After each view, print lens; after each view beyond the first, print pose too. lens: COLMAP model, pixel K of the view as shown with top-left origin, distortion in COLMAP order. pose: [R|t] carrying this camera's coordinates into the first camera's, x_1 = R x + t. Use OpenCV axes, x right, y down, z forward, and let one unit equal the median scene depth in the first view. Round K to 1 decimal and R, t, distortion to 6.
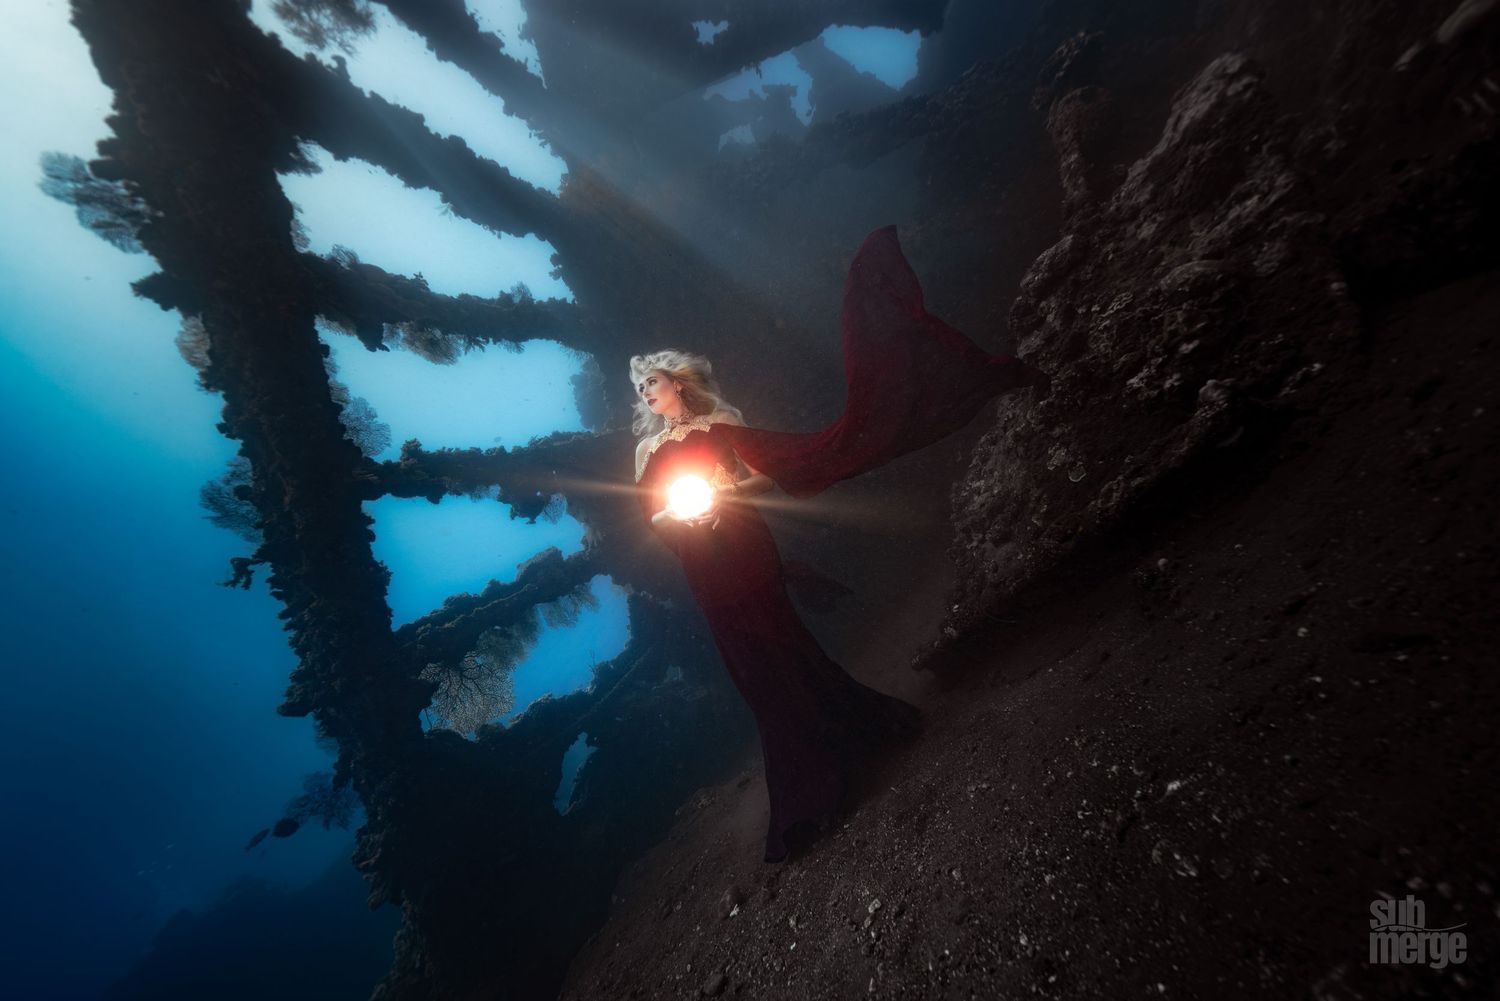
lens RADIAL K [[522.9, 0, 750.0], [0, 522.9, 500.5], [0, 0, 1]] dist [-0.000363, 0.000151]
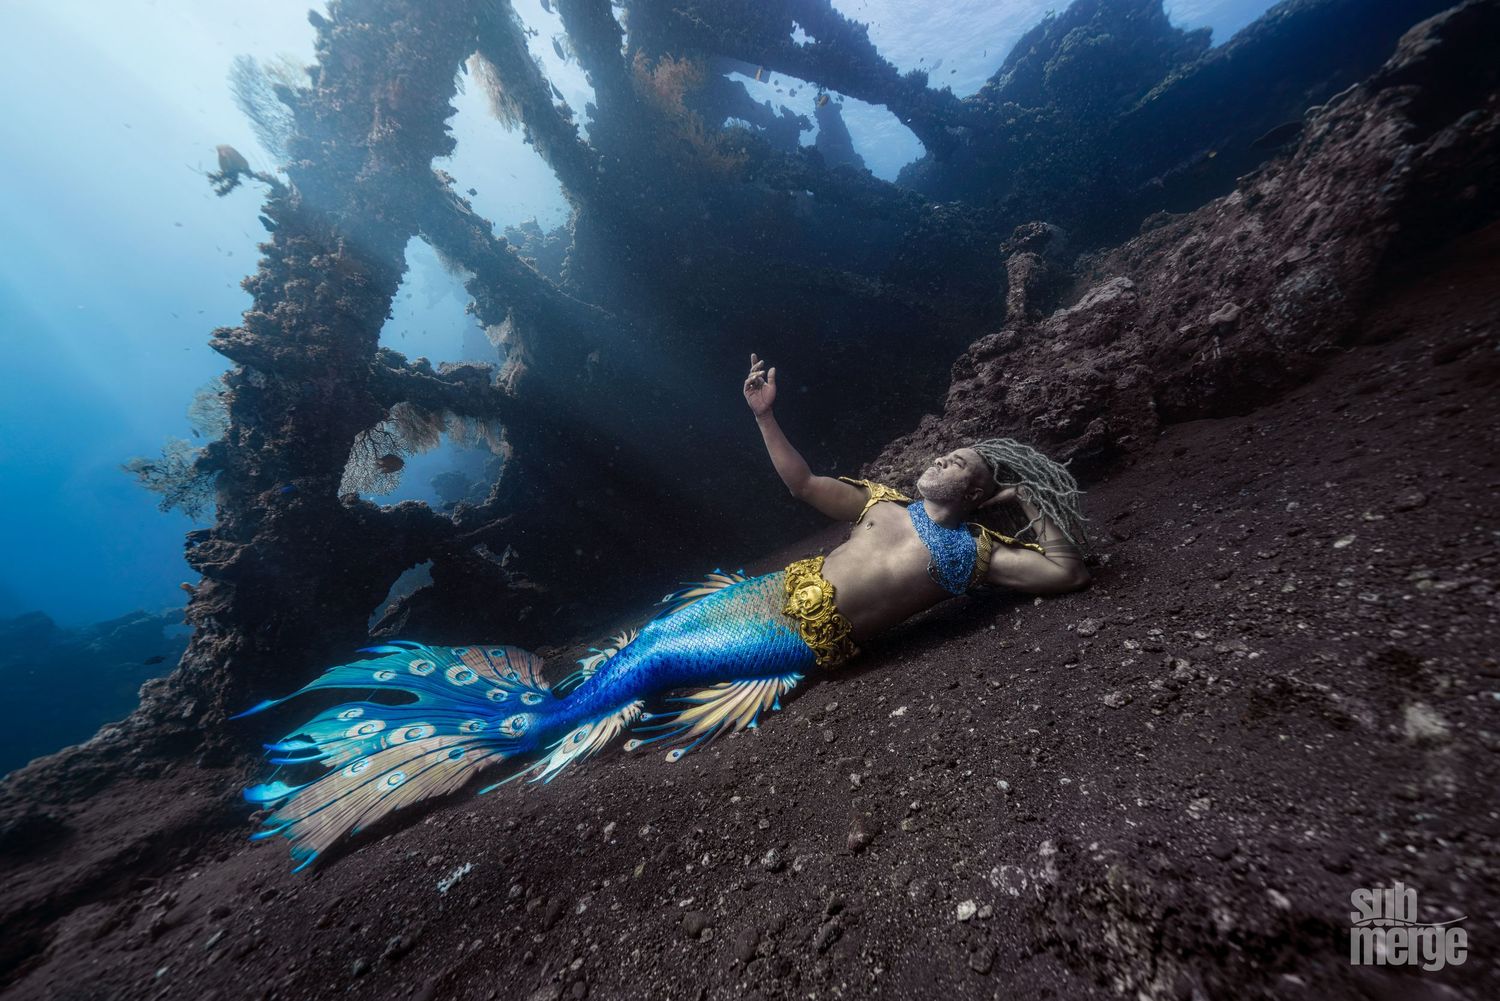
lens RADIAL K [[522.9, 0, 750.0], [0, 522.9, 500.5], [0, 0, 1]] dist [-0.000363, 0.000151]
pose [[0.835000, 0.391411, 0.386746, -0.427876], [-0.378277, 0.918755, -0.113120, 0.414578], [-0.399601, -0.051842, 0.915222, -0.113545]]
